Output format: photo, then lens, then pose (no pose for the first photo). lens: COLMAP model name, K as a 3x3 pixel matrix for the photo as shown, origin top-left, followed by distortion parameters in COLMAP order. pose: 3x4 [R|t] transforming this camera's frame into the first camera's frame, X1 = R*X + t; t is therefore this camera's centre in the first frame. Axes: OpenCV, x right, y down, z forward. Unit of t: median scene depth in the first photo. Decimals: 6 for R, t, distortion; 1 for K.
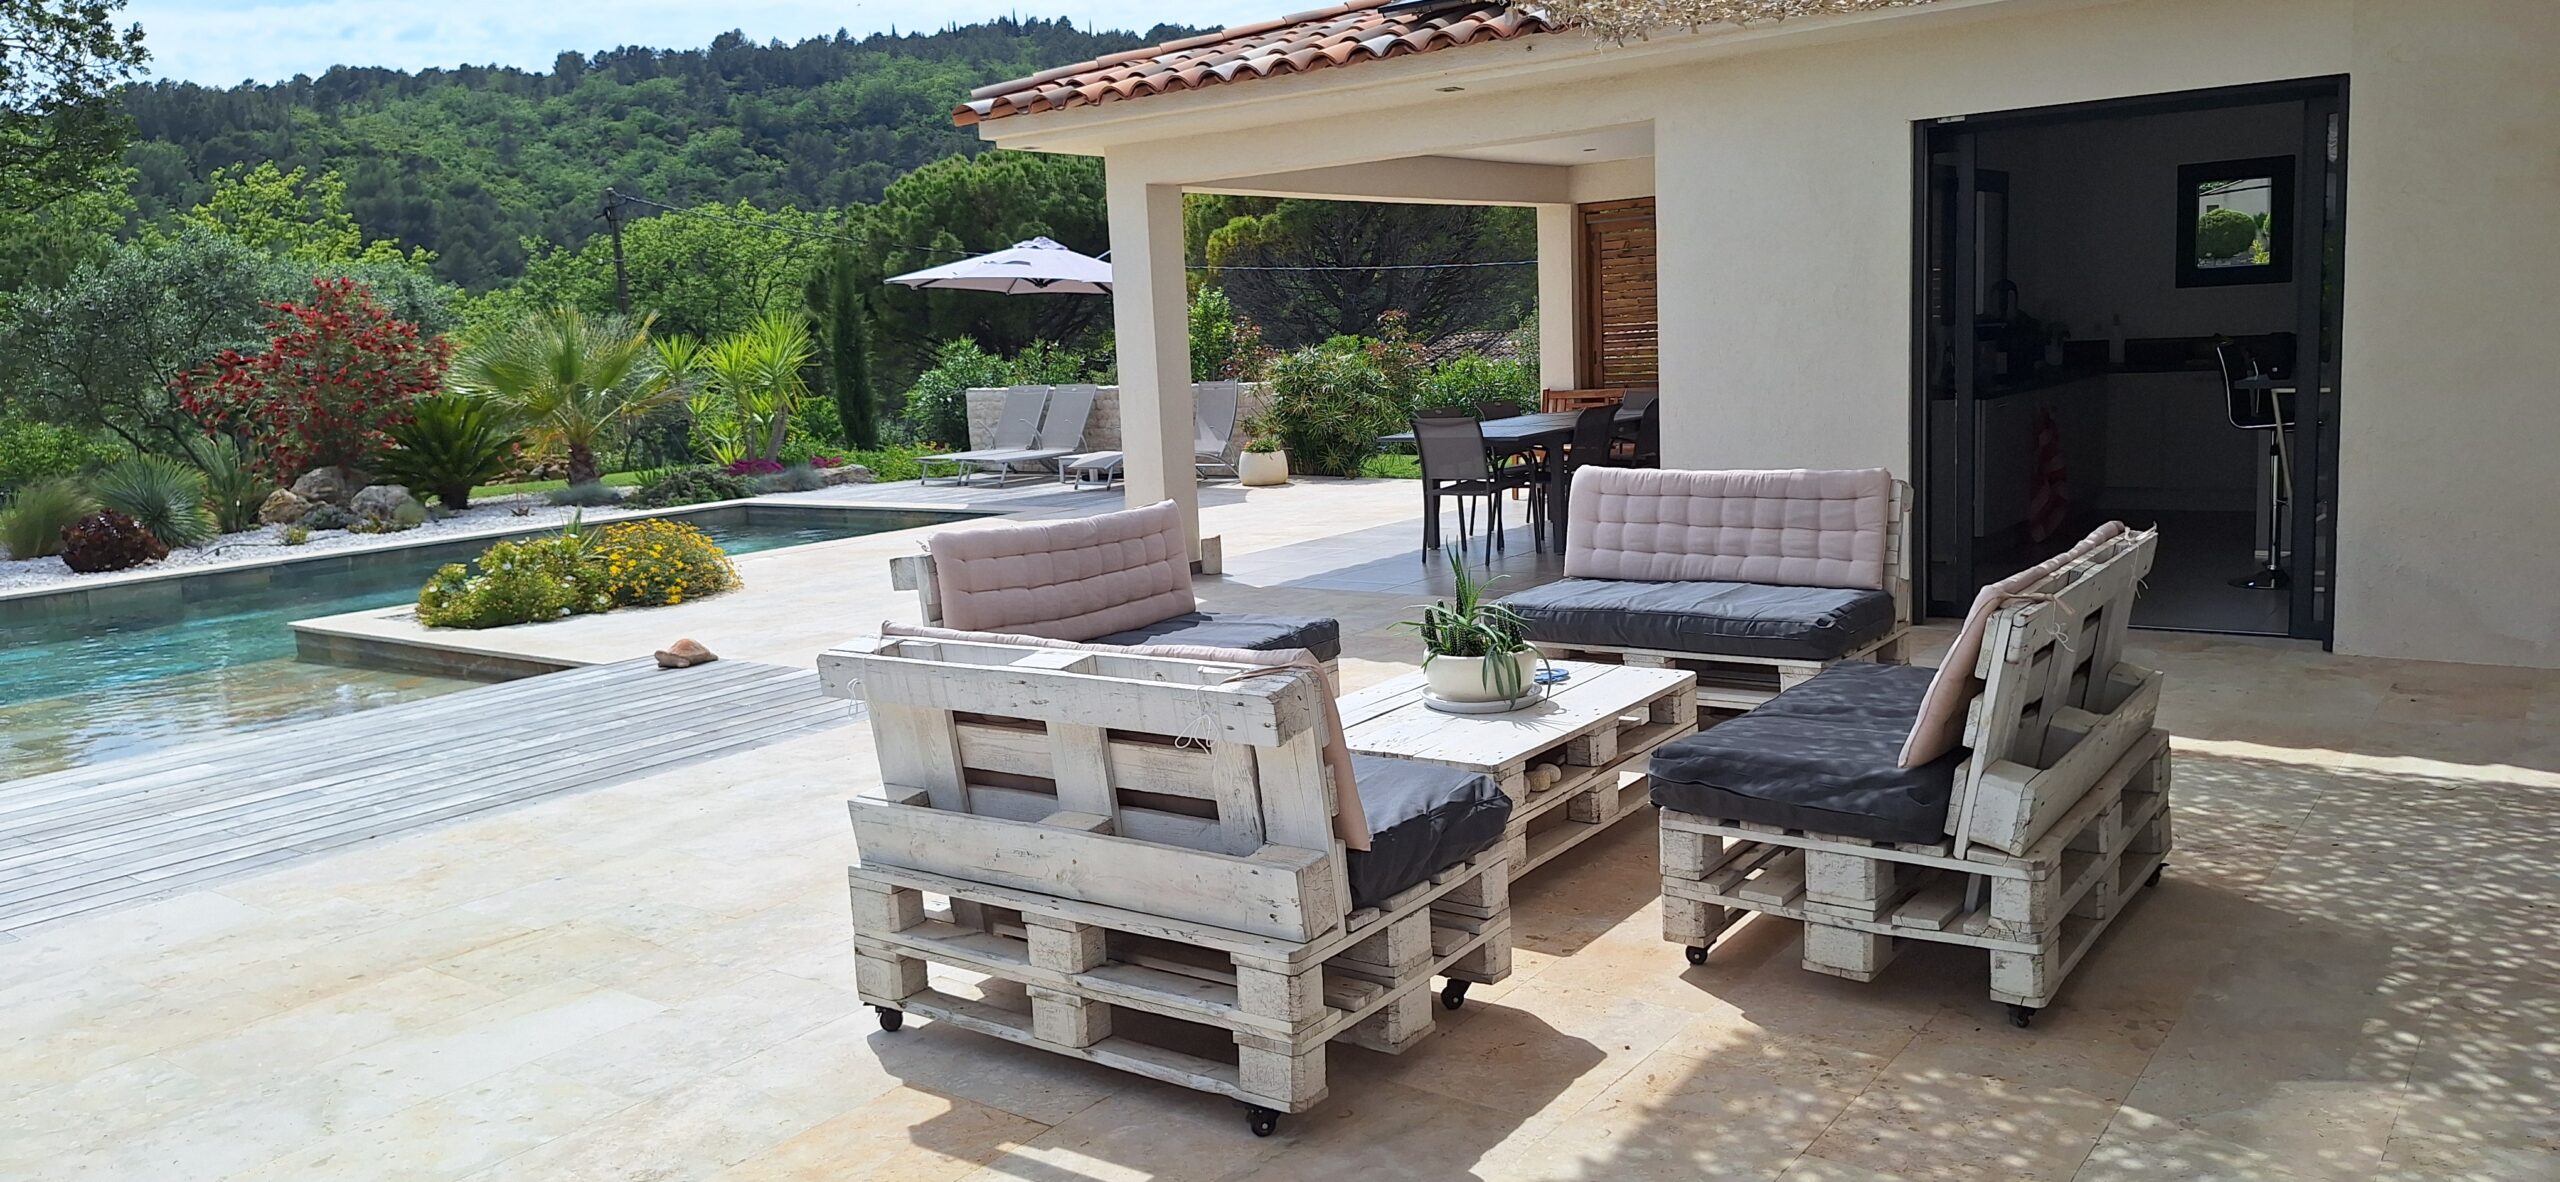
lens RADIAL K [[1762.5, 0, 1303.5], [0, 1762.5, 602.3], [0, 0, 1]] dist [0.106318, -0.136115]
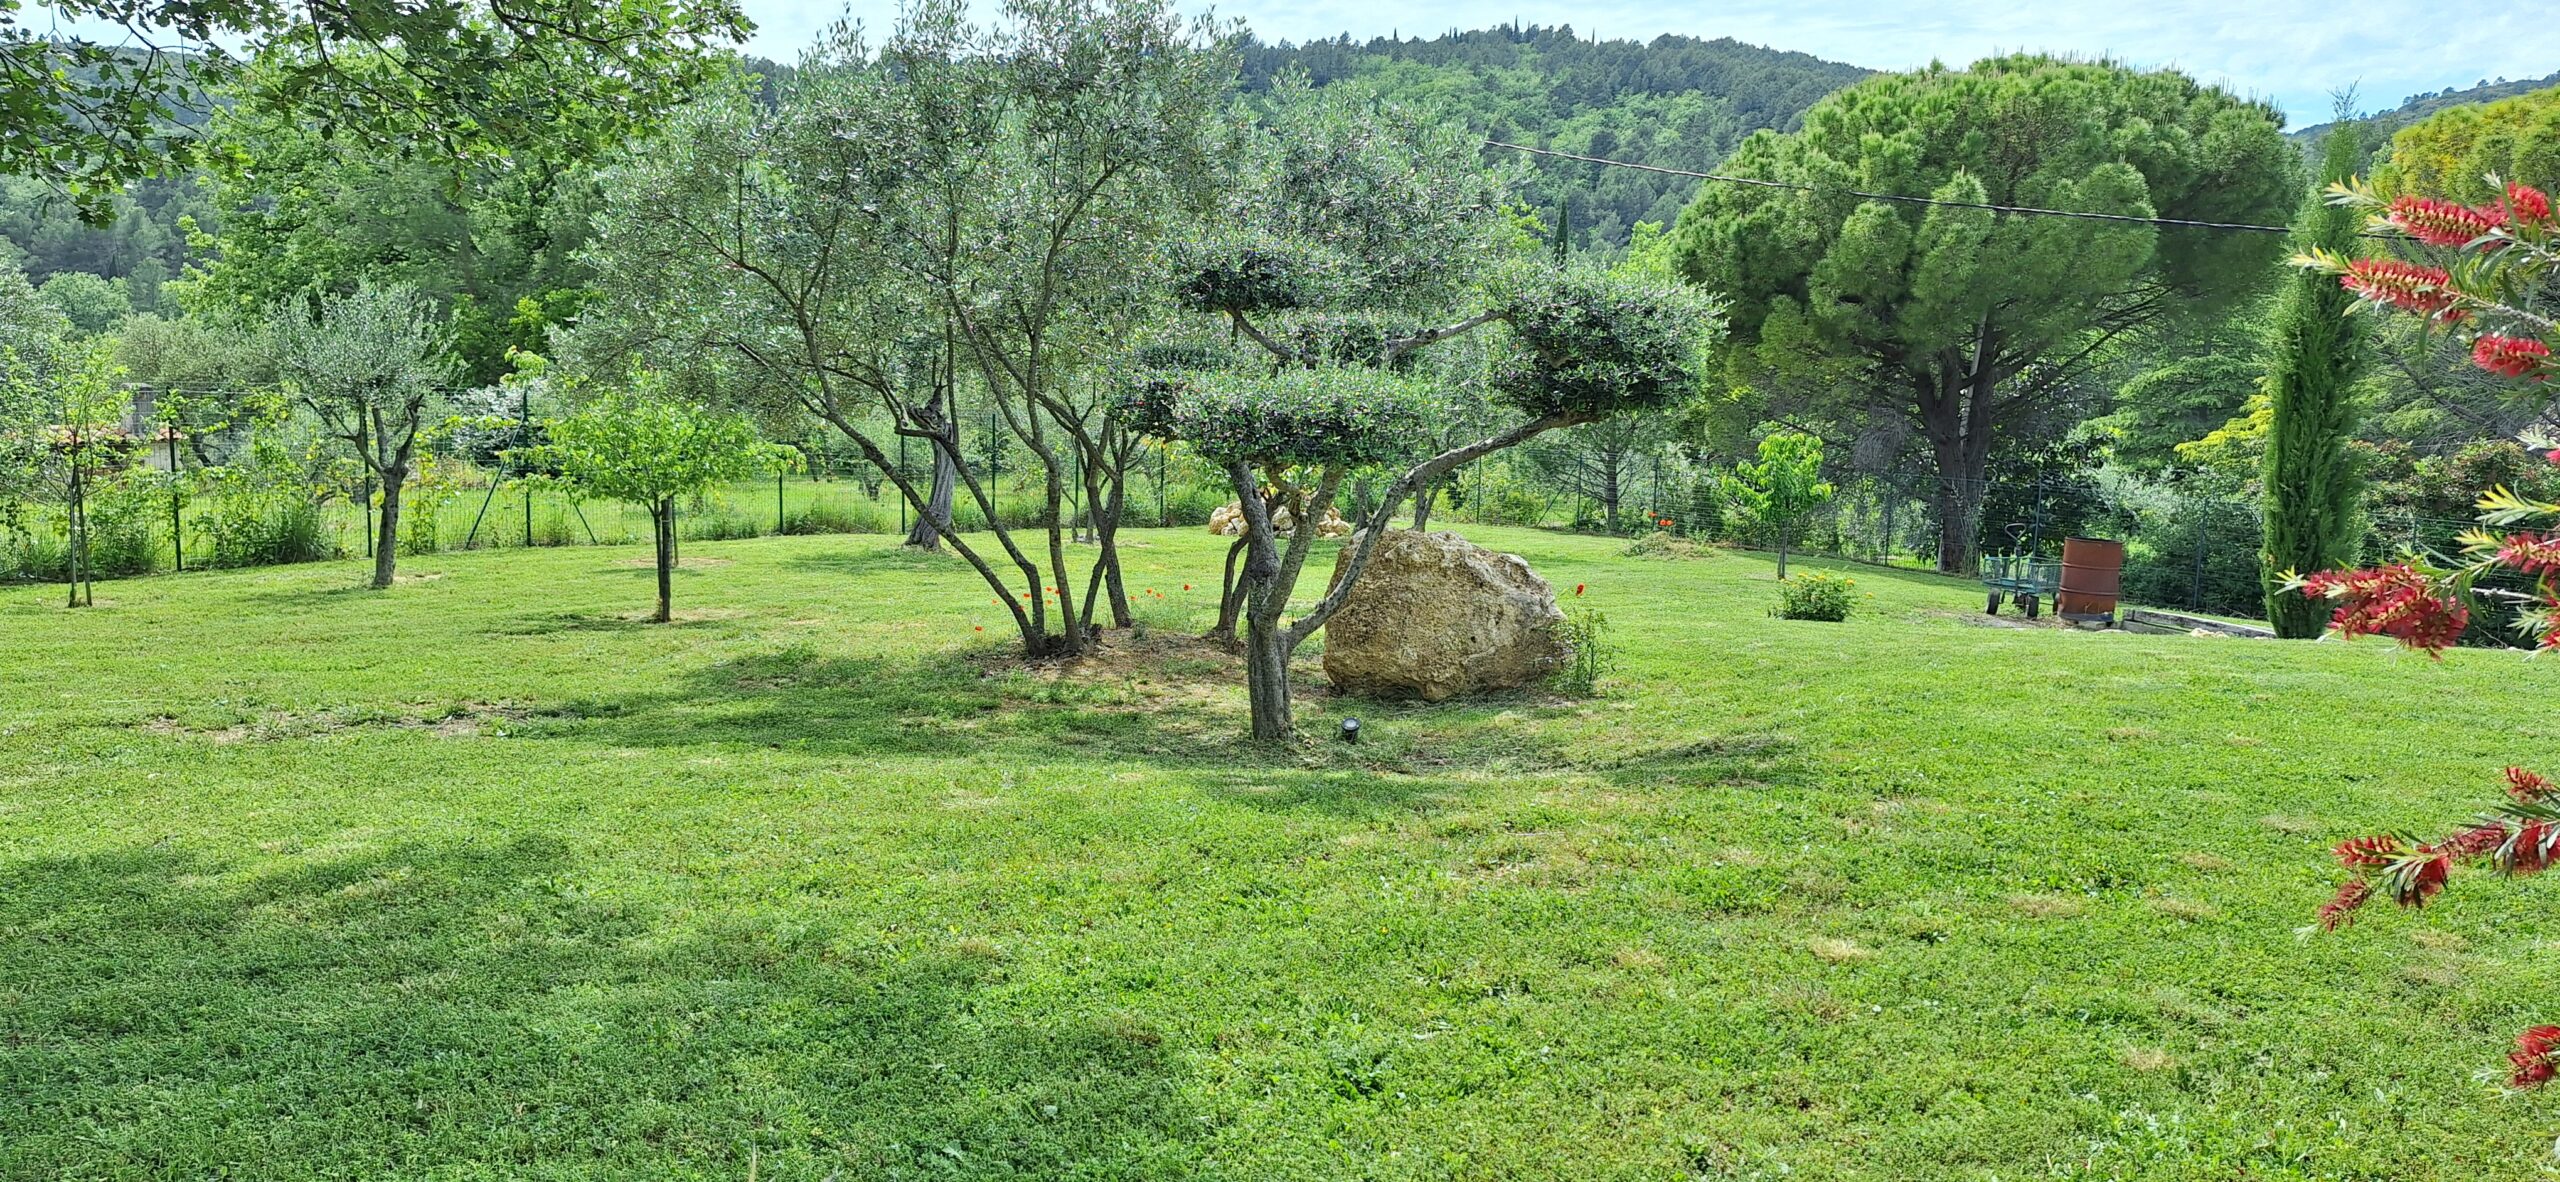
lens RADIAL K [[1762.5, 0, 1303.5], [0, 1762.5, 602.3], [0, 0, 1]] dist [0.106318, -0.136115]
pose [[0.967732, 0.105102, -0.229018, -0.713613], [-0.106998, 0.994251, 0.004158, -0.114320], [0.228138, 0.020481, 0.973413, 0.976209]]
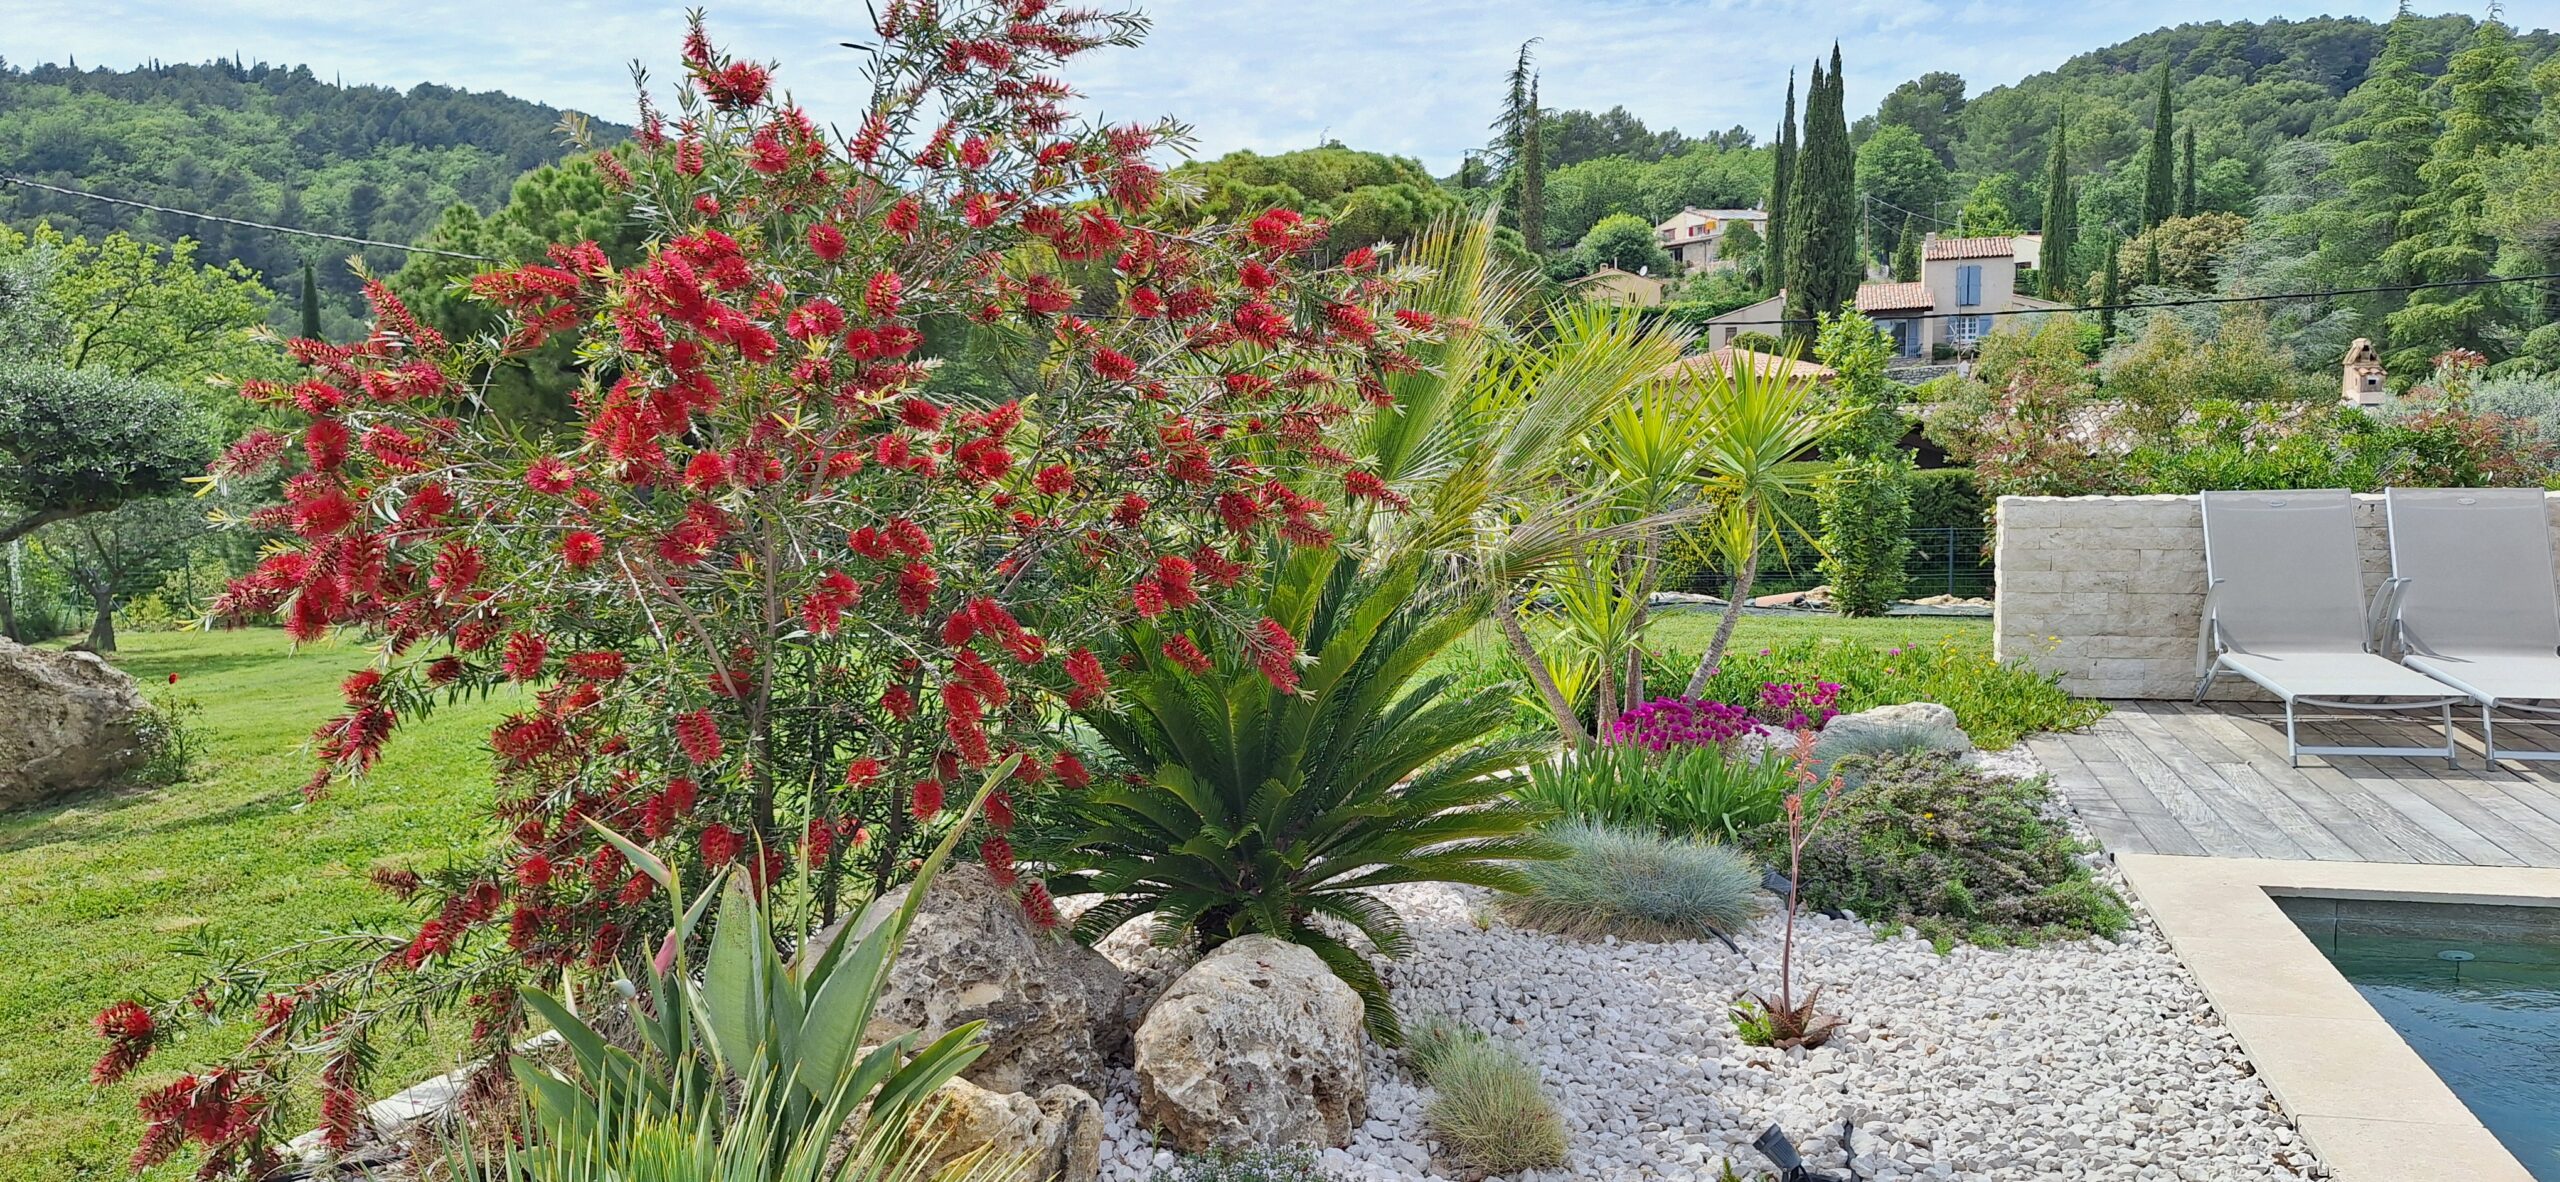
lens RADIAL K [[1793.5, 0, 1314.7], [0, 1793.5, 631.1], [0, 0, 1]] dist [-0.004195, 0.003097]
pose [[0.925236, -0.021030, 0.378808, -0.621700], [0.037864, 0.998596, -0.037044, -0.104173], [-0.377498, 0.048618, 0.924733, 0.865508]]
